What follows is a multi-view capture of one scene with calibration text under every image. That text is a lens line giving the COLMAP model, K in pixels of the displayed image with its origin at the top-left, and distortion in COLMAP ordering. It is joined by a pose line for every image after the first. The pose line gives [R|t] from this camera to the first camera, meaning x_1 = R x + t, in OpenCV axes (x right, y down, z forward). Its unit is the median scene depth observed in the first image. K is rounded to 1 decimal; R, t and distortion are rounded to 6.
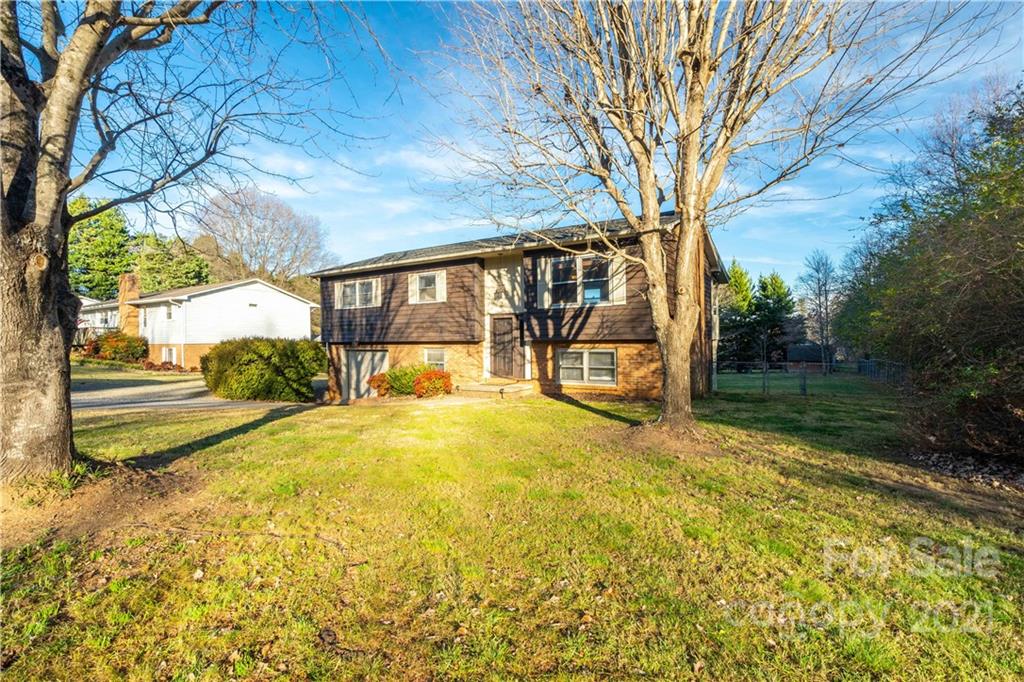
lens RADIAL K [[462.4, 0, 512.0], [0, 462.4, 341.0], [0, 0, 1]] dist [-0.000555, 0.000478]
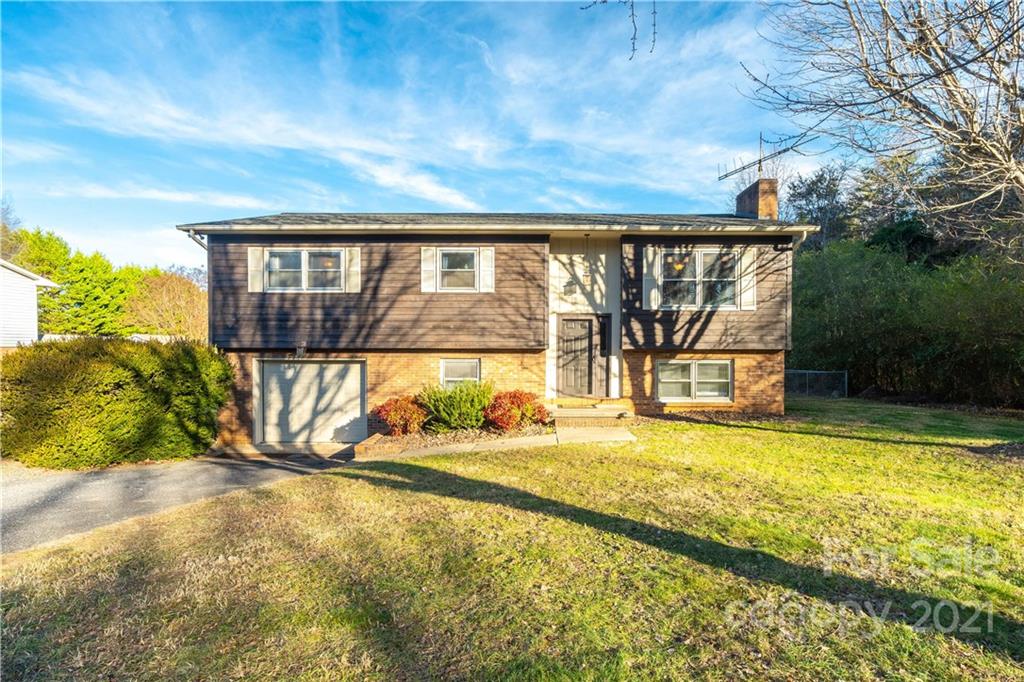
lens RADIAL K [[480.3, 0, 511.9], [0, 480.3, 351.8], [0, 0, 1]] dist [-0.001068, 0.000139]
pose [[0.848599, 0.008158, 0.528973, -0.522682], [-0.010559, 0.999943, 0.001517, 0.004283], [-0.528931, -0.006873, 0.848637, 0.376733]]
